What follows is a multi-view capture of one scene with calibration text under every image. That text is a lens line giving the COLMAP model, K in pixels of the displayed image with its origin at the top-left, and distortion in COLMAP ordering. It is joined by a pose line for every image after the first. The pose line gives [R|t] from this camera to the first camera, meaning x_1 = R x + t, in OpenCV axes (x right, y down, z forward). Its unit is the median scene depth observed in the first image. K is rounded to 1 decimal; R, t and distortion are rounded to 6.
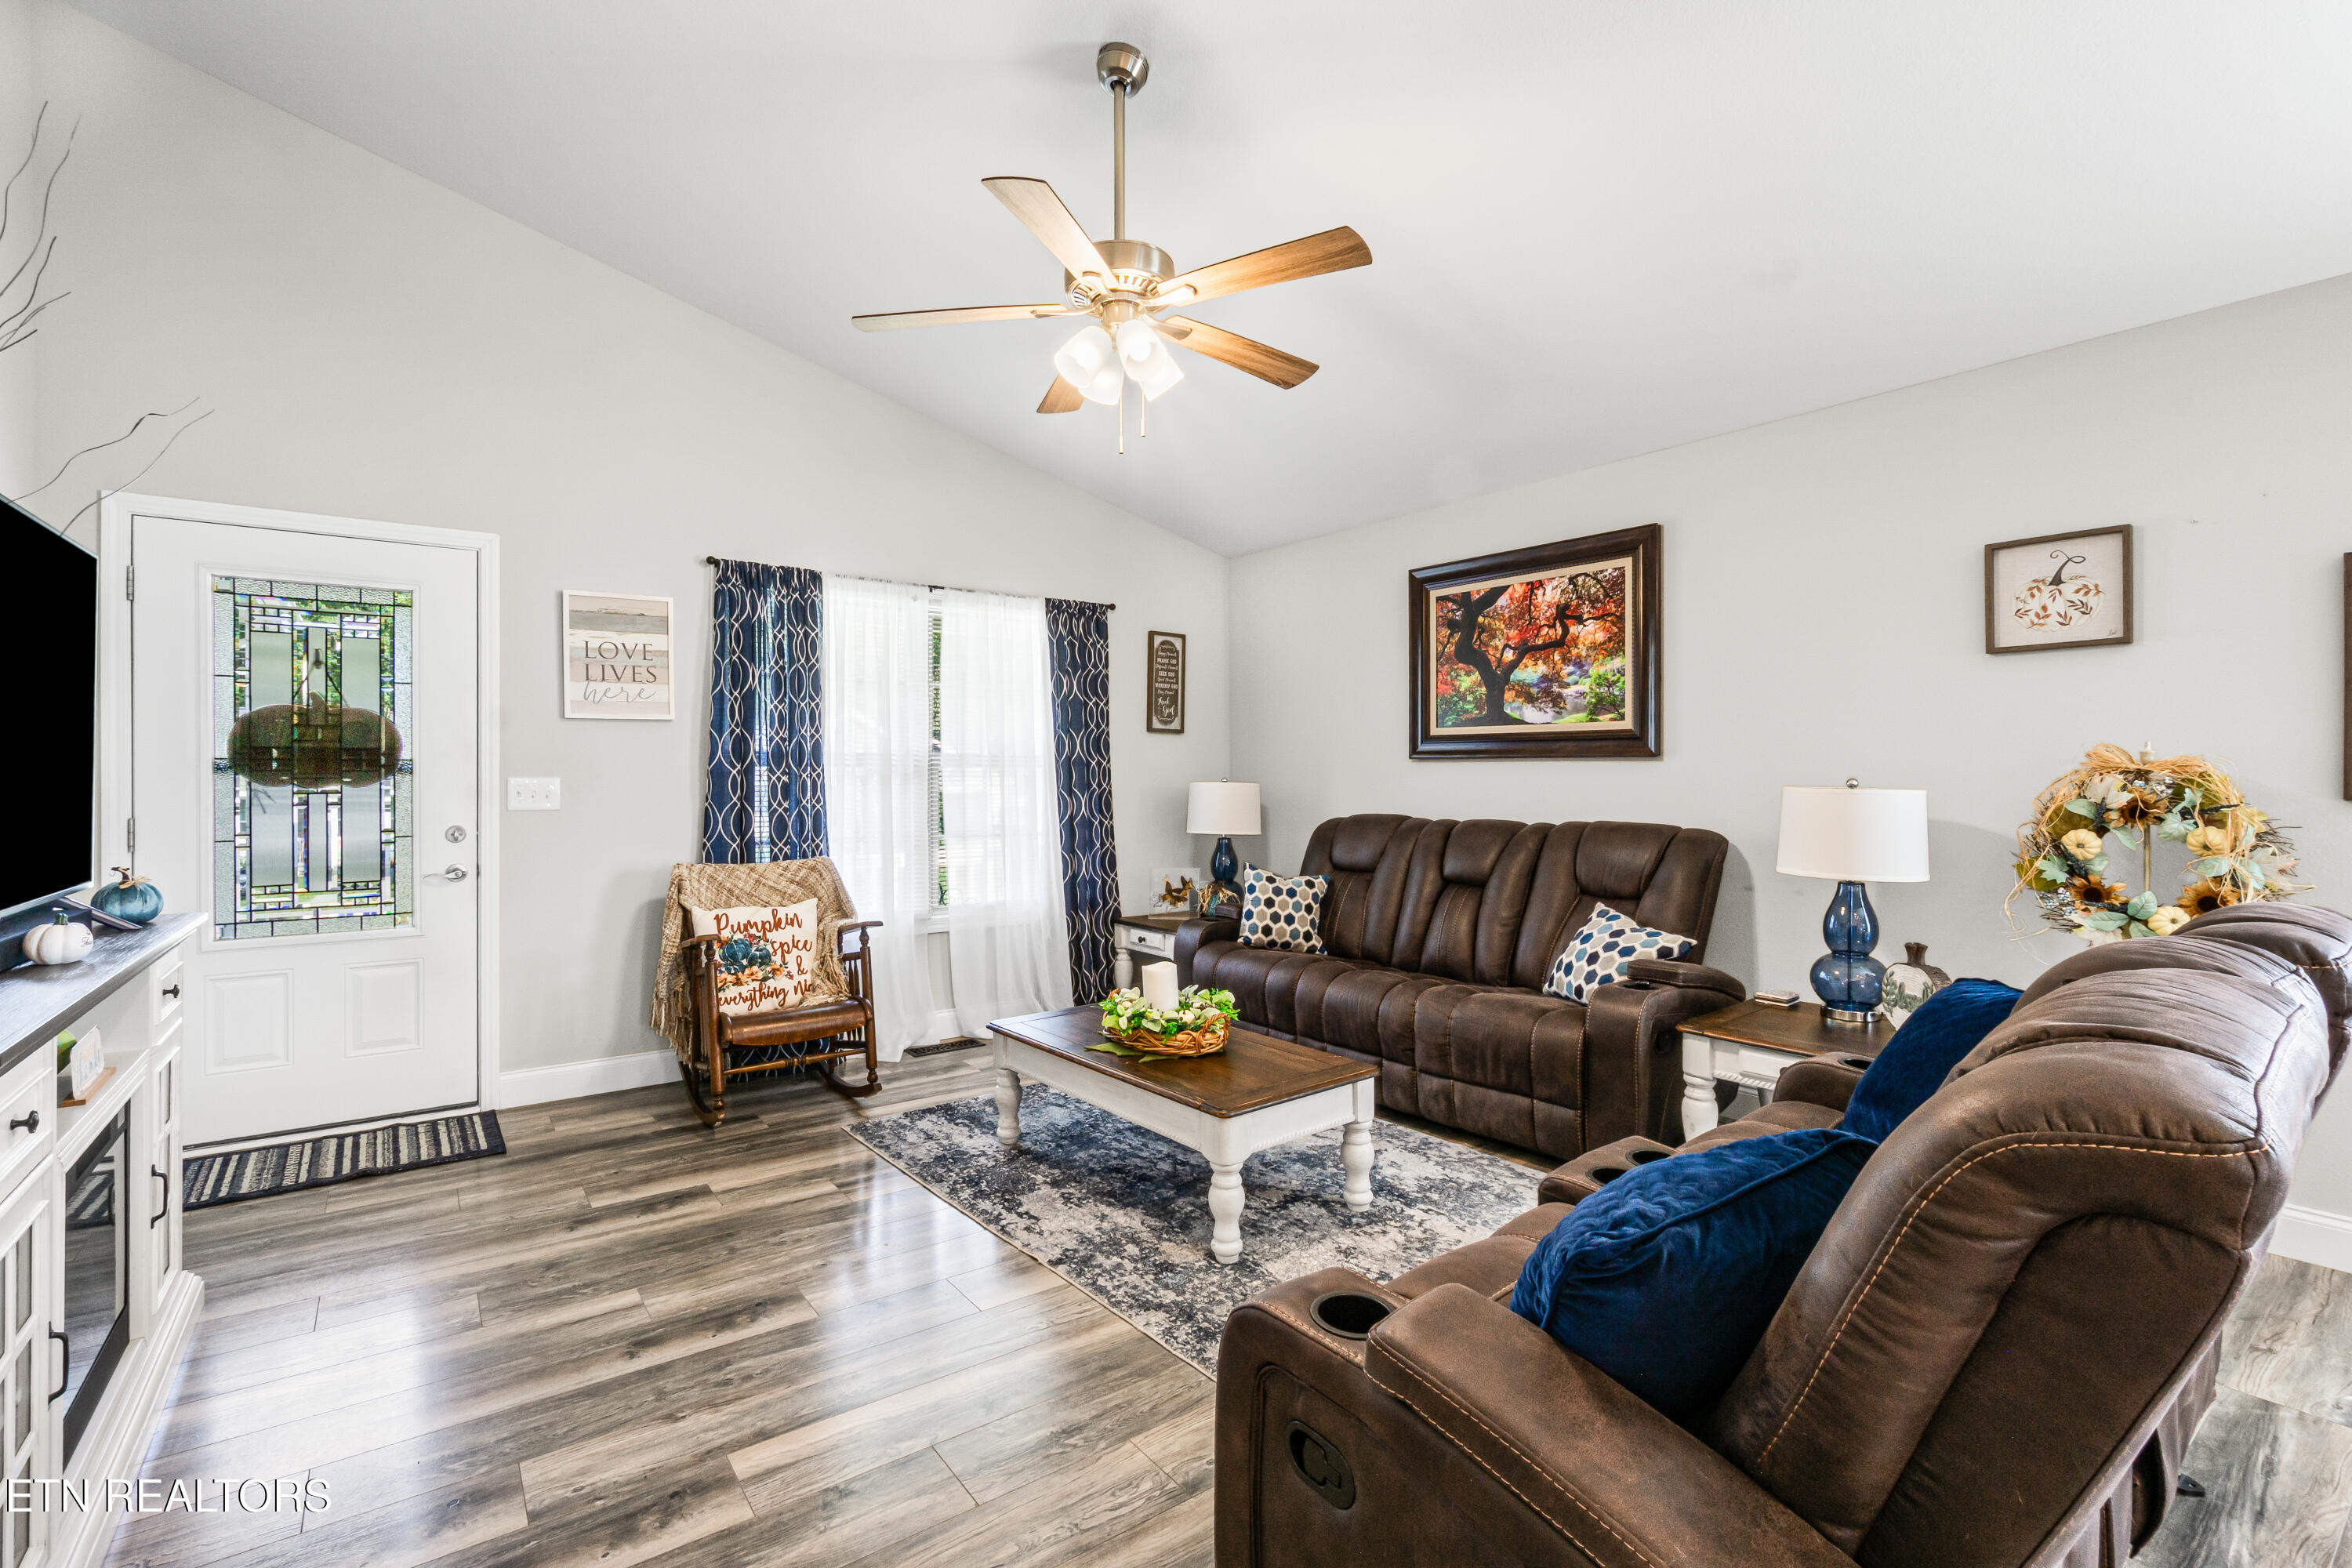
lens RADIAL K [[1042.4, 0, 1178.8], [0, 1042.4, 773.0], [0, 0, 1]] dist [-0.001507, 0.001361]
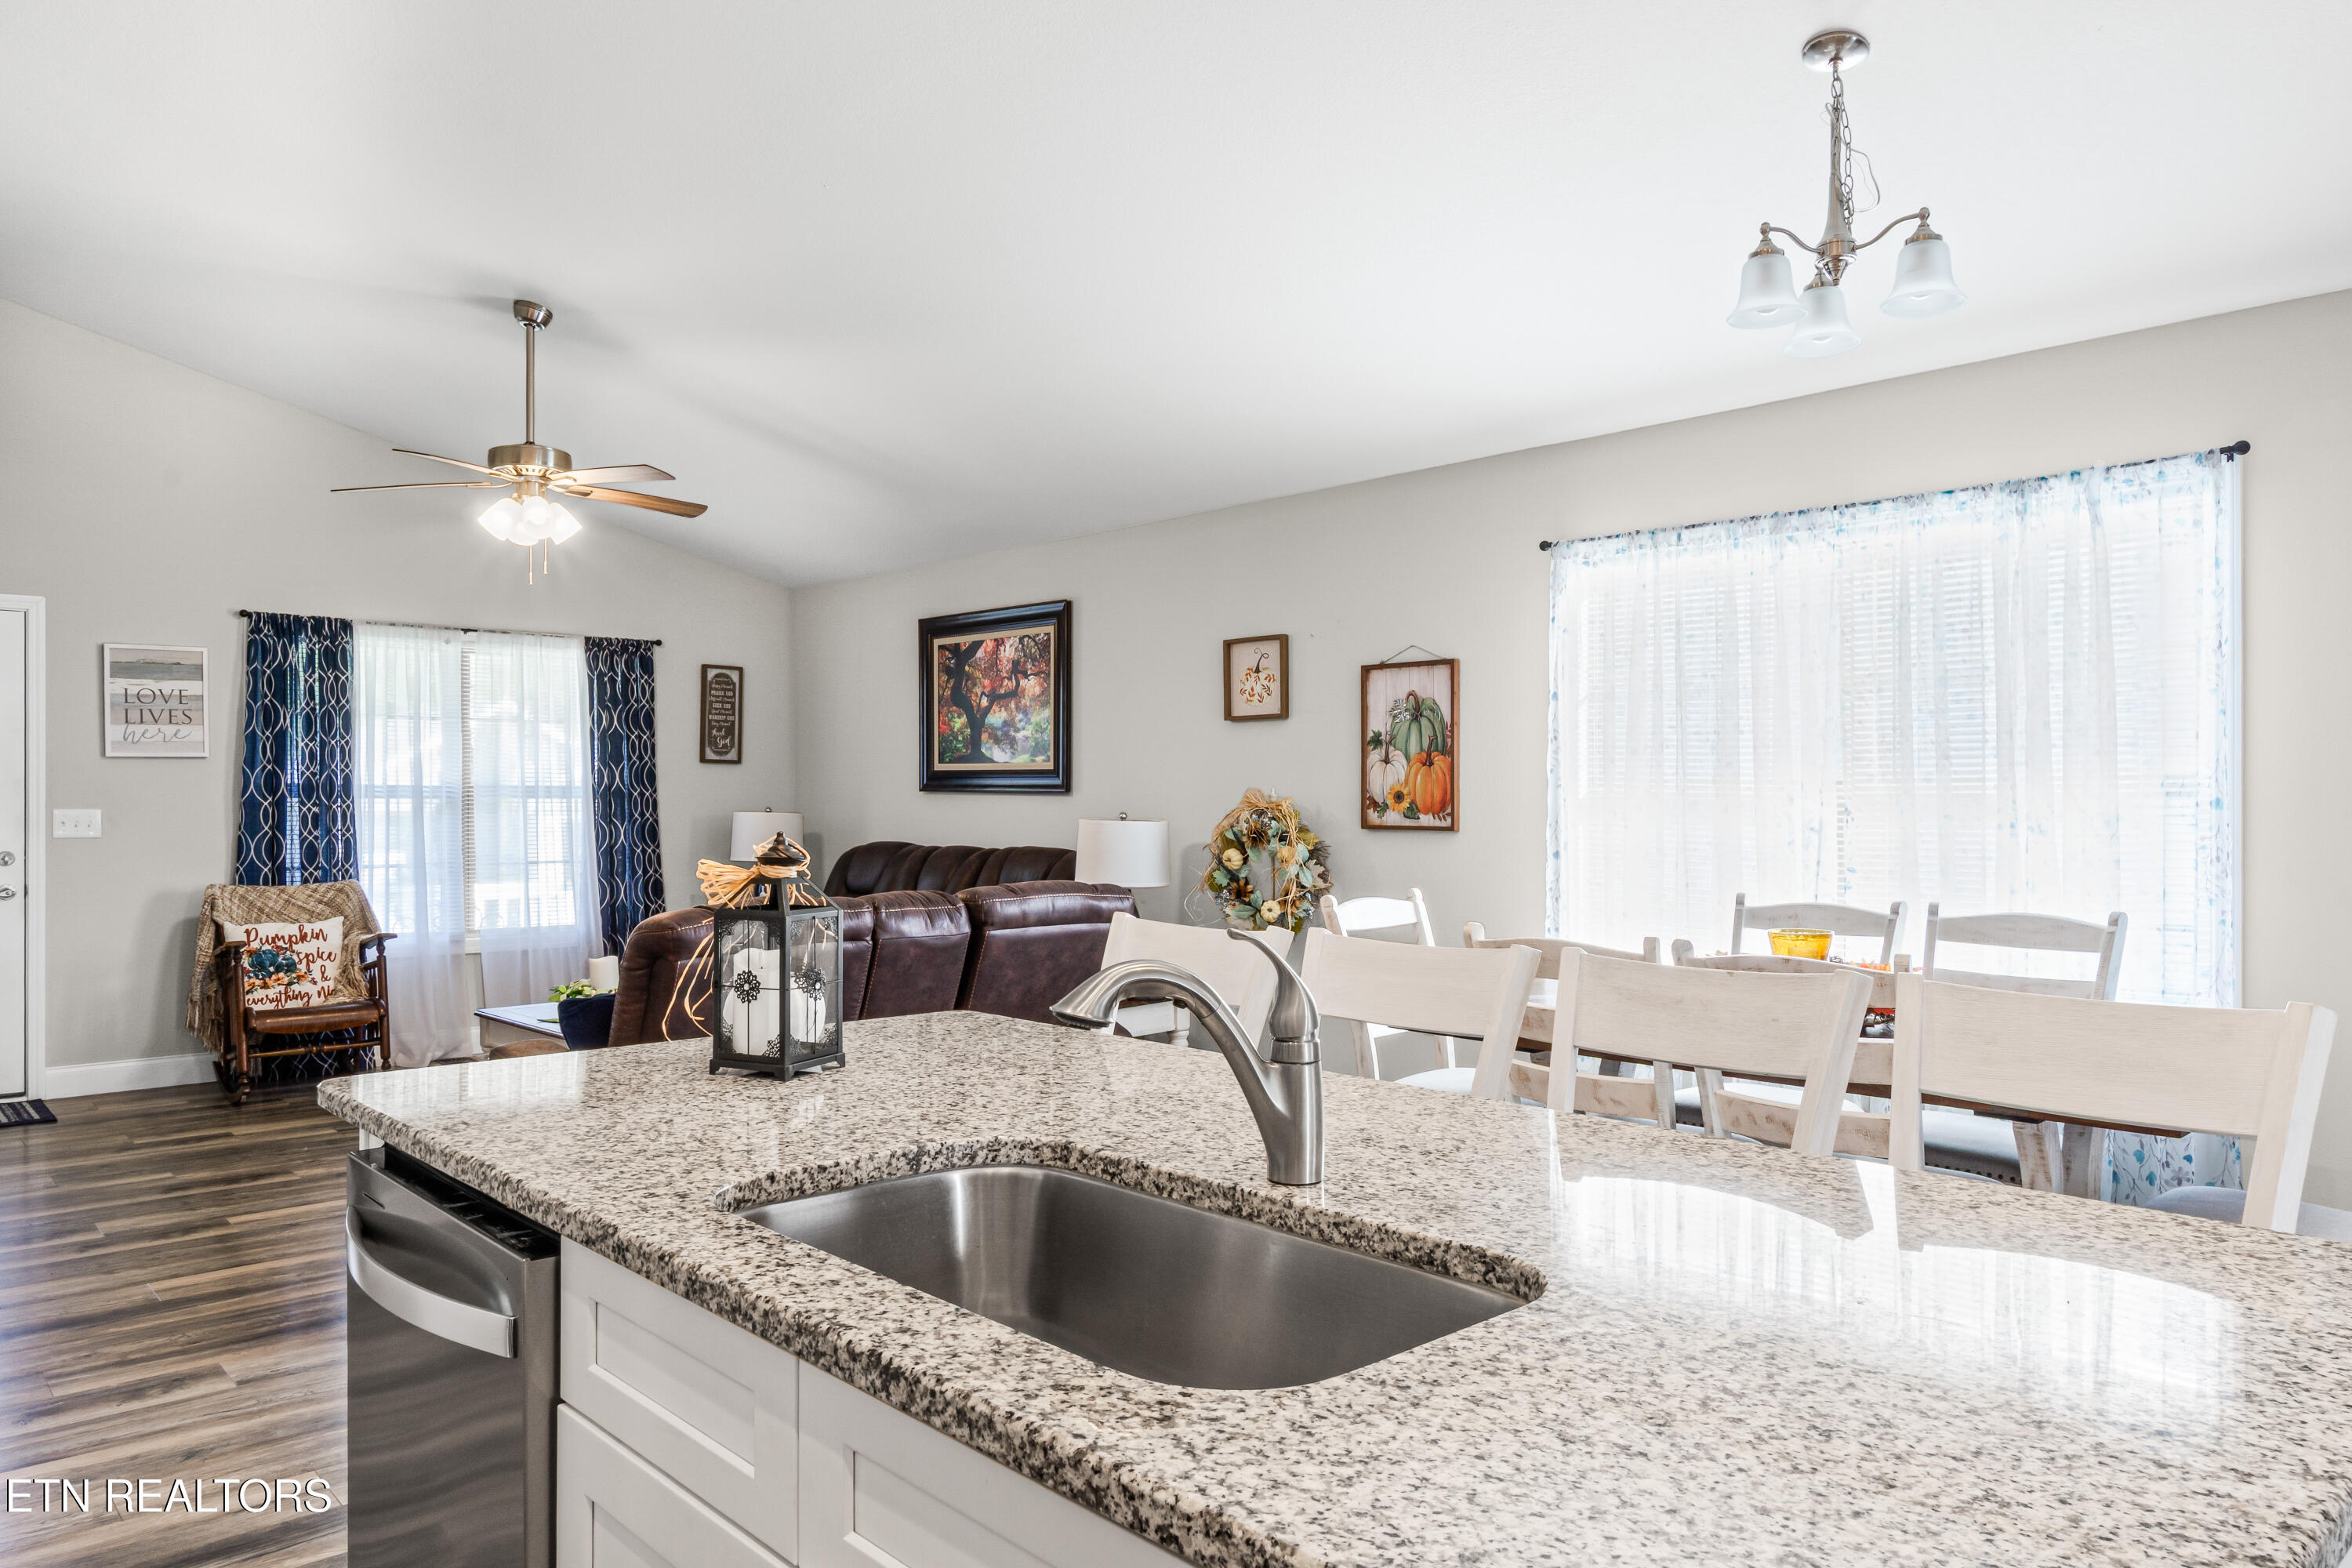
lens RADIAL K [[1551.0, 0, 1175.3], [0, 1551.0, 794.3], [0, 0, 1]] dist [0.007592, -0.001871]
pose [[0.996054, 0.002033, 0.088727, 0.402208], [-0.002312, 0.999993, 0.003038, -0.018651], [-0.088720, -0.003231, 0.996051, -0.756481]]
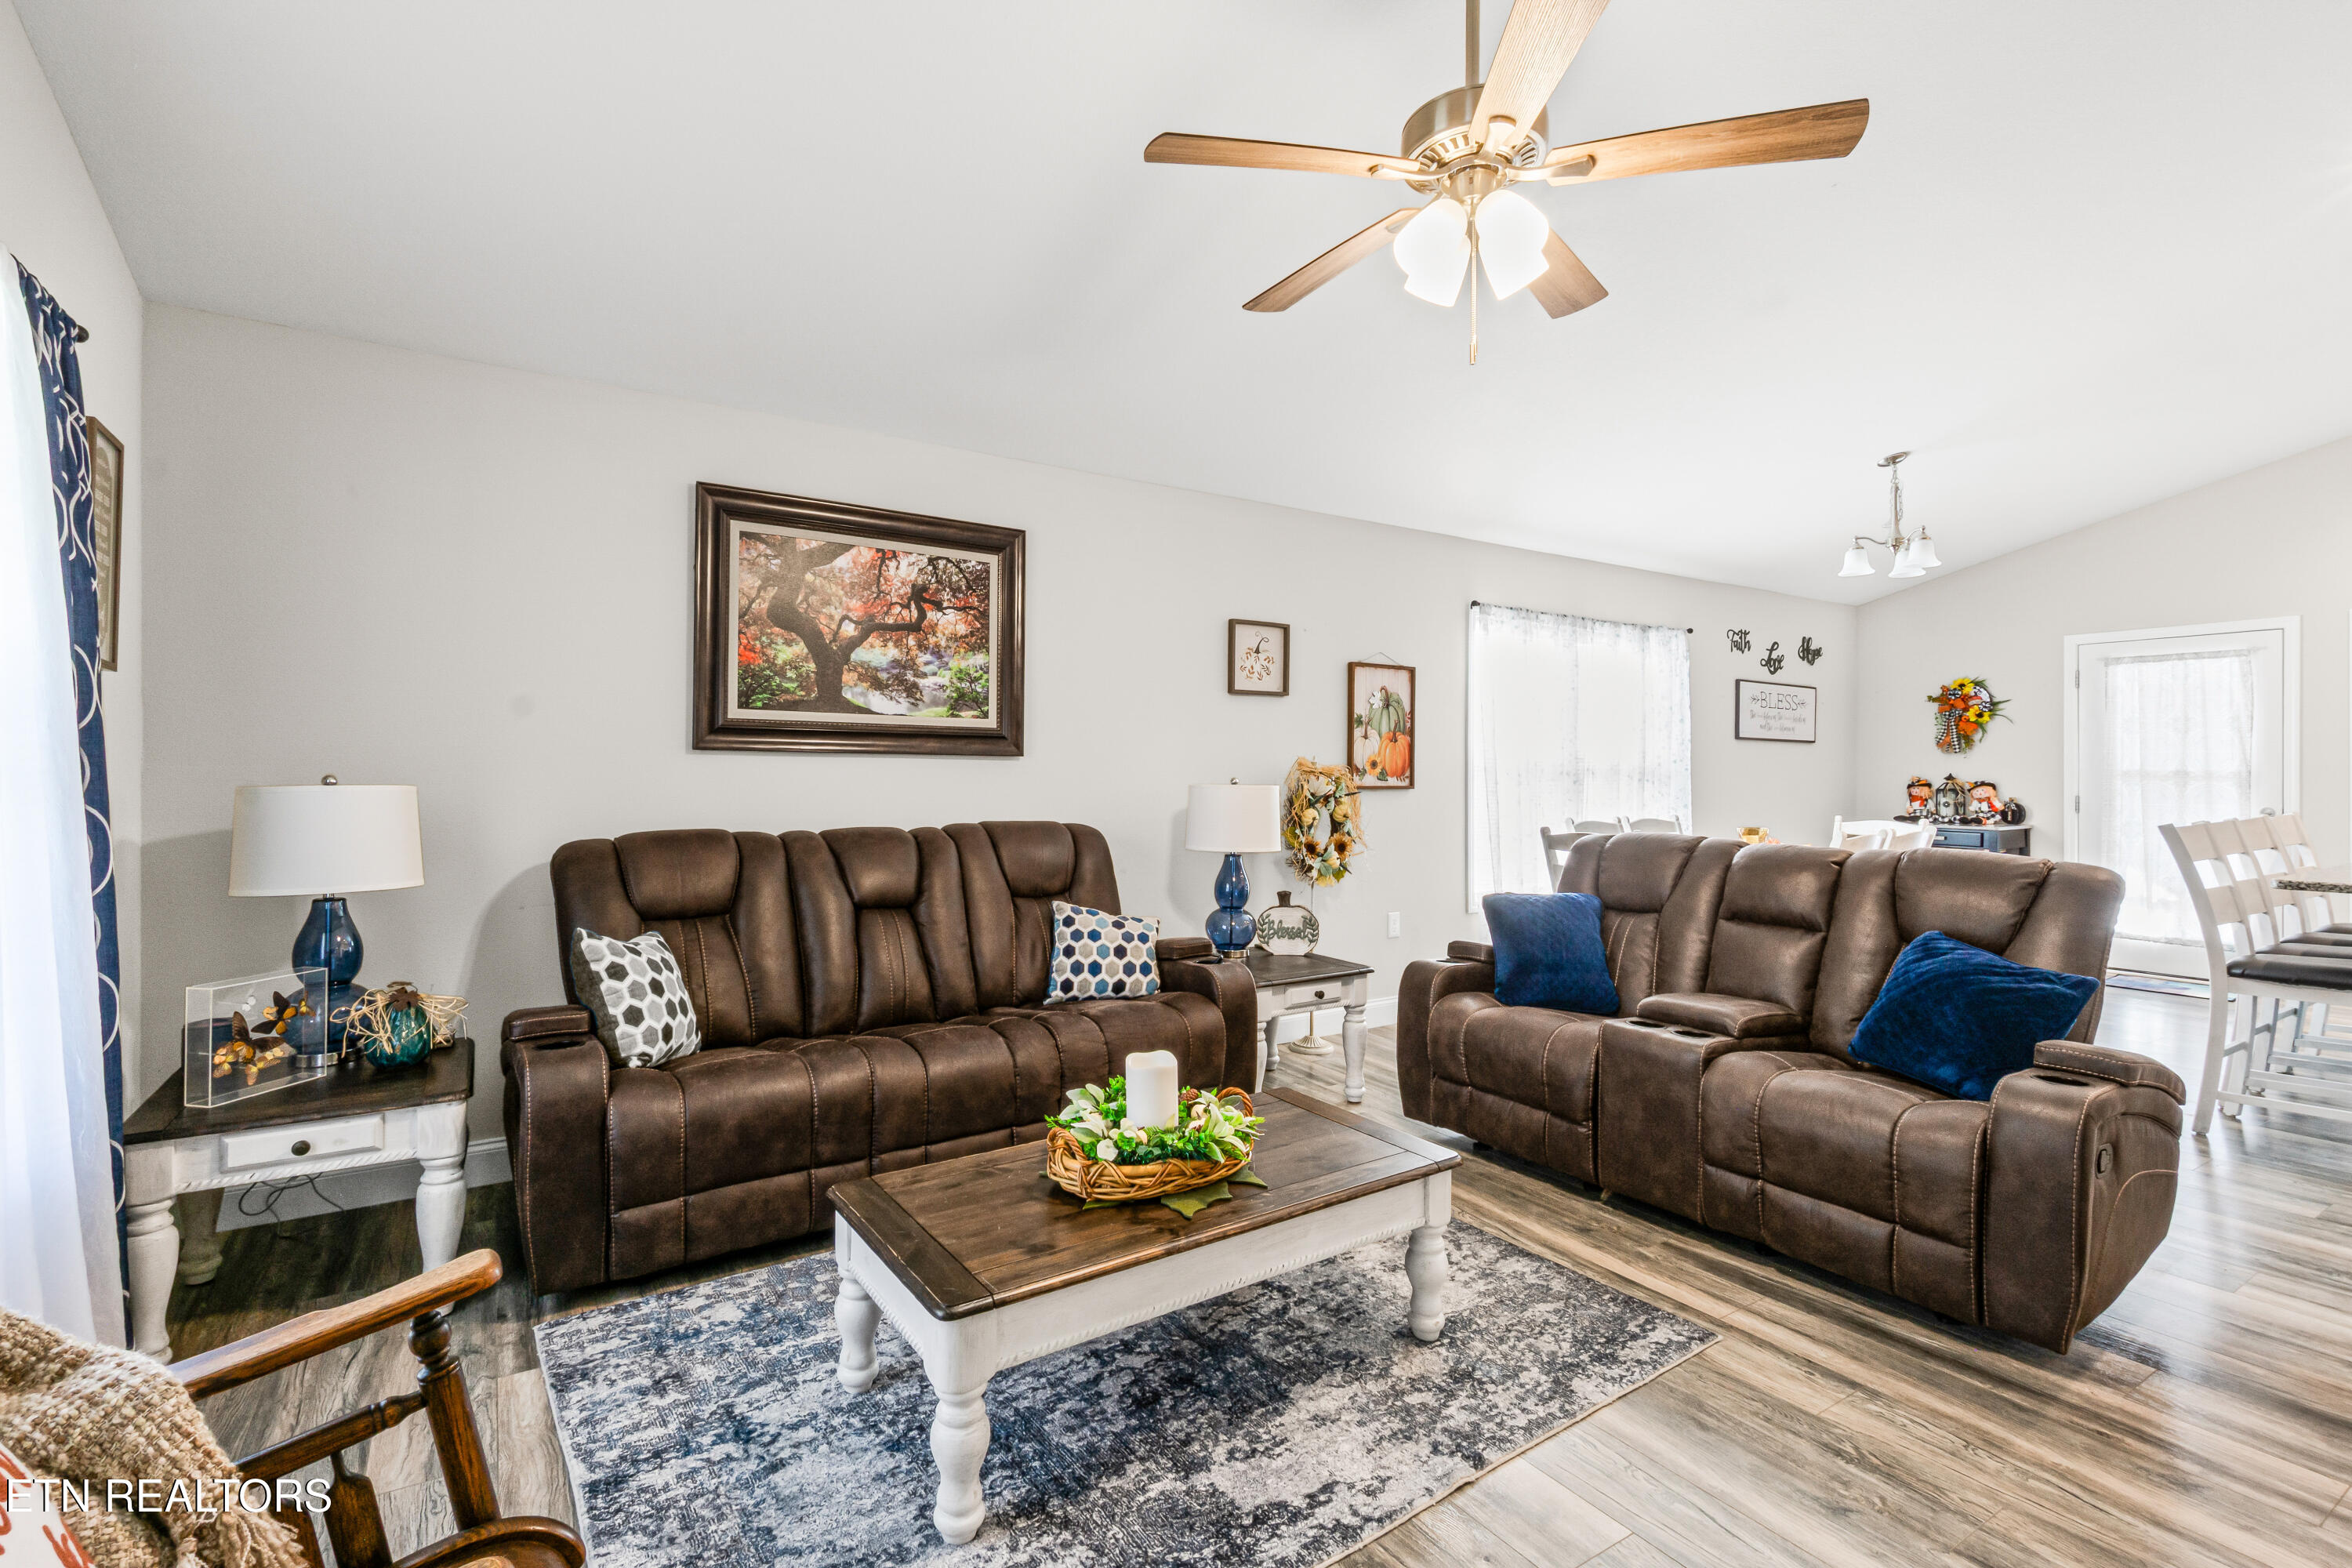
lens RADIAL K [[1042.4, 0, 1177.3], [0, 1042.4, 779.5], [0, 0, 1]] dist [-0.001507, 0.001361]
pose [[0.088104, -0.008564, 0.996074, -0.528058], [-0.010548, 0.999899, 0.009530, -0.003925], [-0.996055, -0.011346, 0.088005, 0.713674]]
